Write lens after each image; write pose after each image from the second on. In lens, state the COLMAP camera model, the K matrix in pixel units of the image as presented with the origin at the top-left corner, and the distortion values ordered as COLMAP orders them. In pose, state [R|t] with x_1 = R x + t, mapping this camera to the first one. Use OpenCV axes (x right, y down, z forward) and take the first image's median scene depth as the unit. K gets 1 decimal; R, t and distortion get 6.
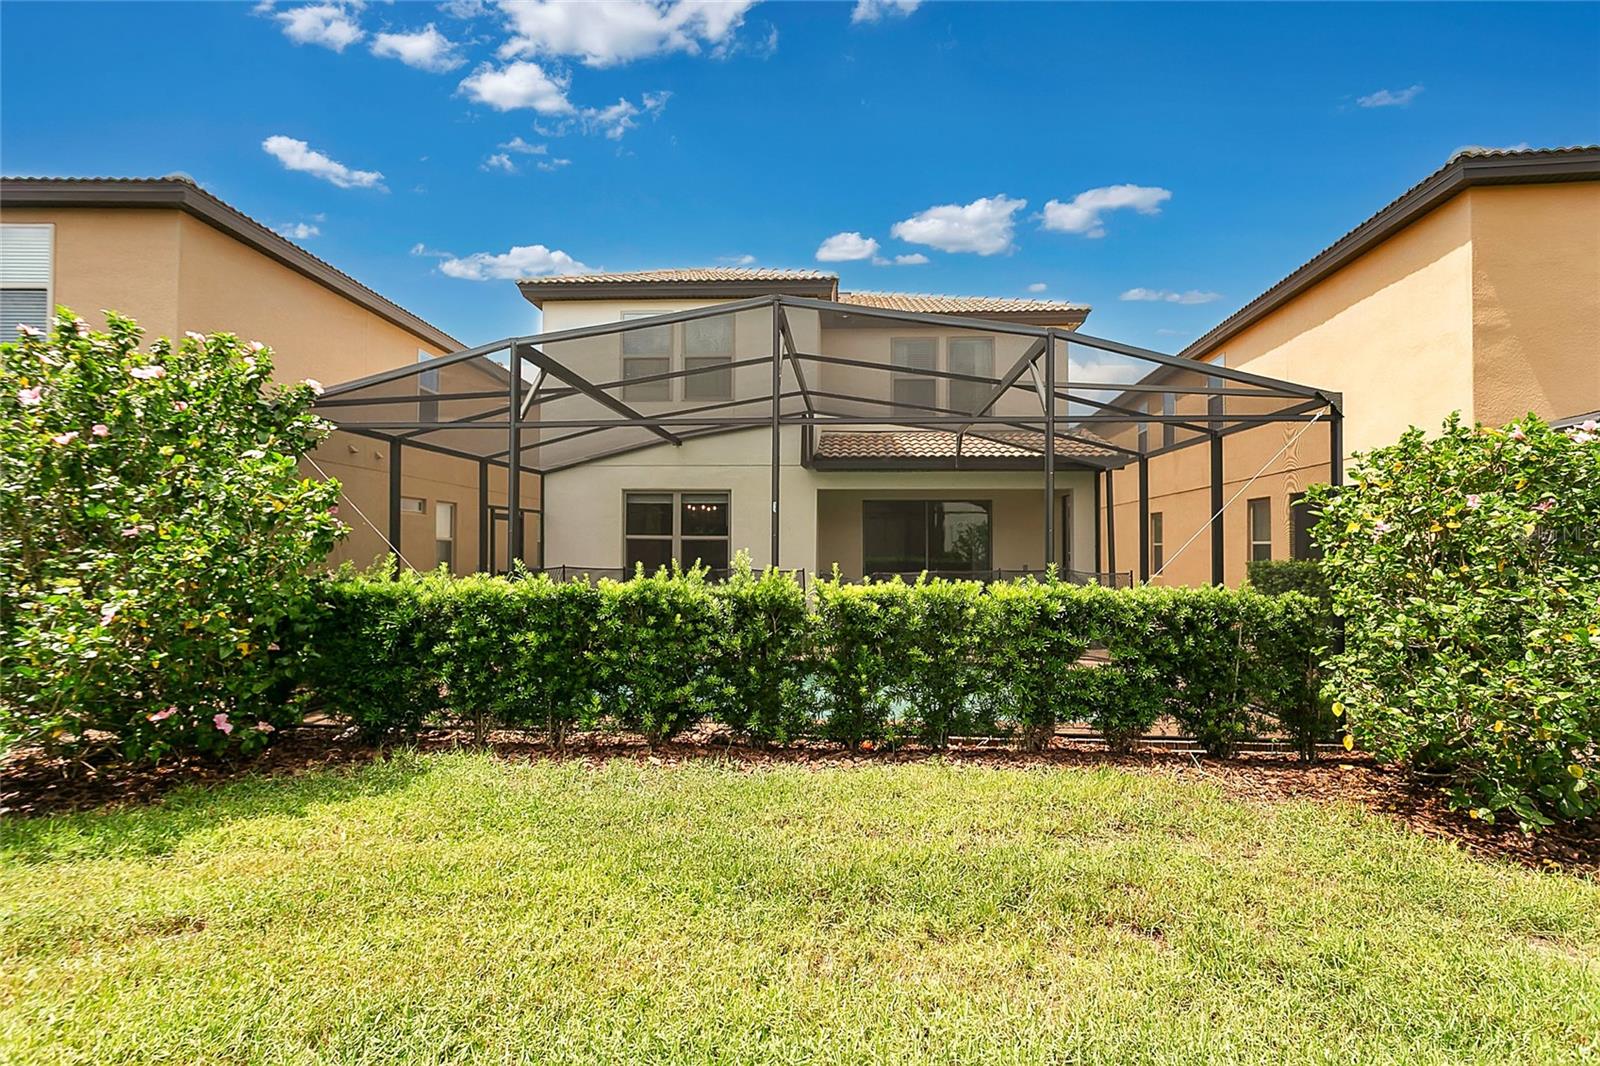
lens RADIAL K [[764.2, 0, 800.0], [0, 764.2, 541.5], [0, 0, 1]] dist [0.001481, -0.000029]
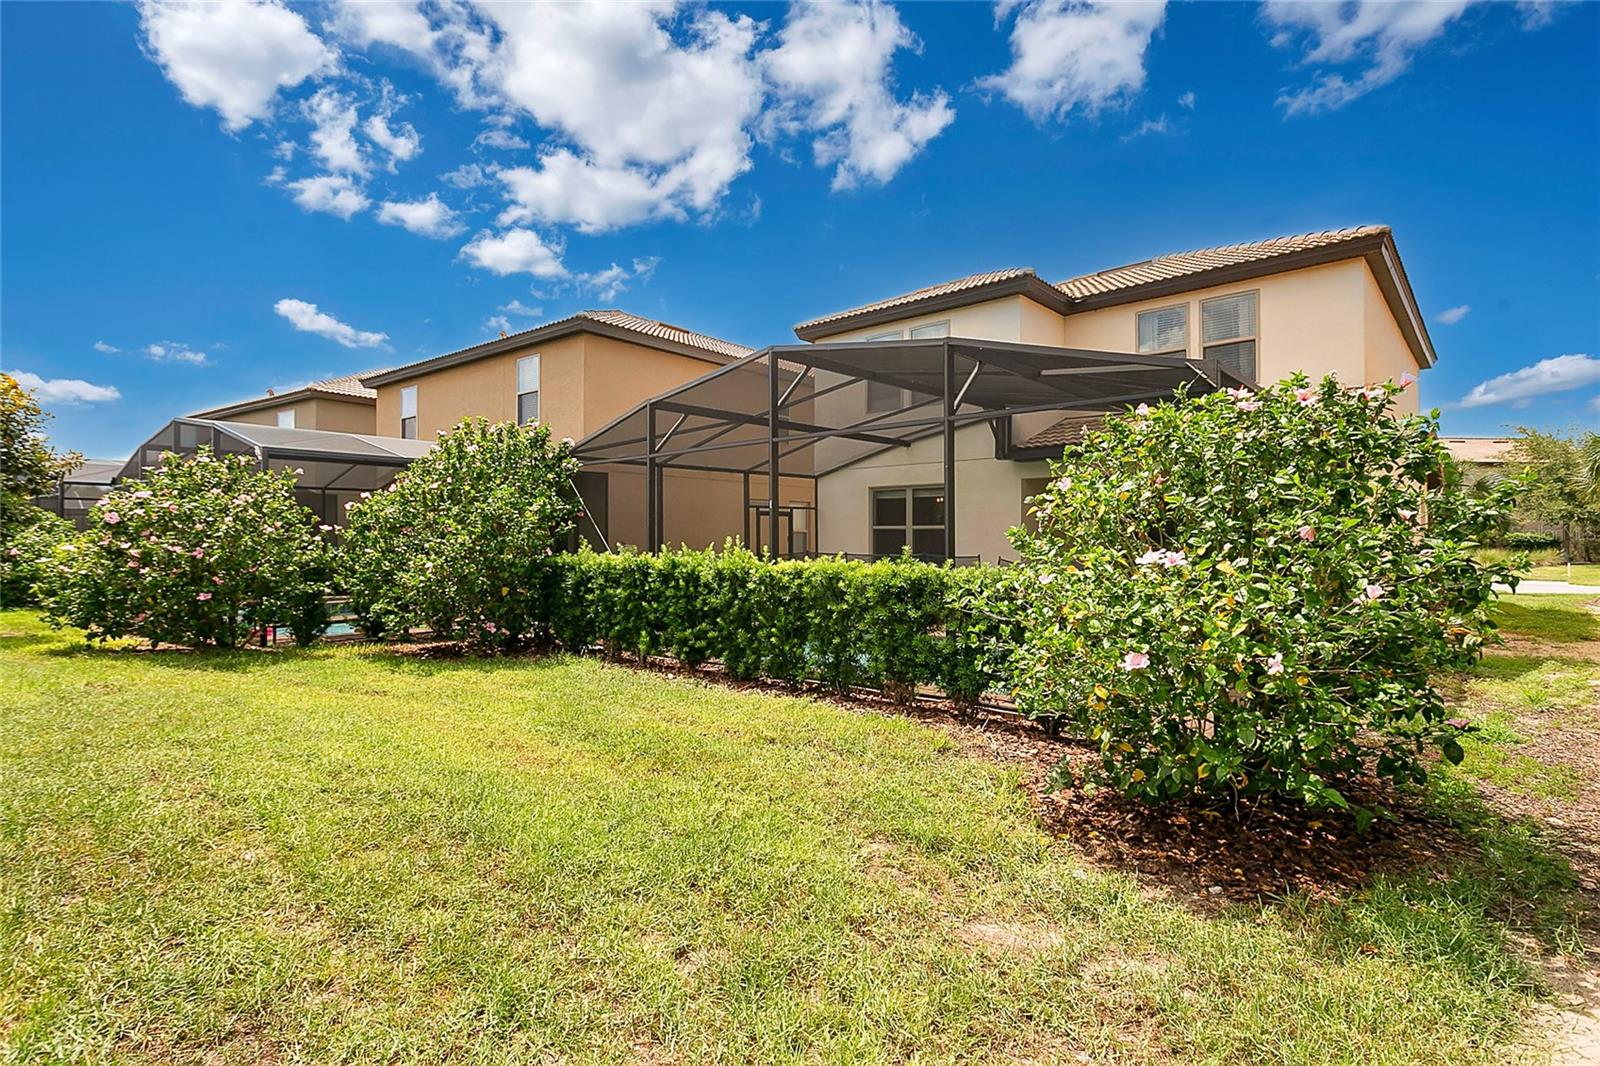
lens RADIAL K [[783.2, 0, 800.0], [0, 783.2, 533.0], [0, 0, 1]] dist [-0.001723, -0.000109]
pose [[0.783180, -0.008402, -0.621738, 0.560446], [0.009384, 0.999955, -0.001692, 0.004946], [0.621724, -0.004509, 0.783223, -0.029904]]
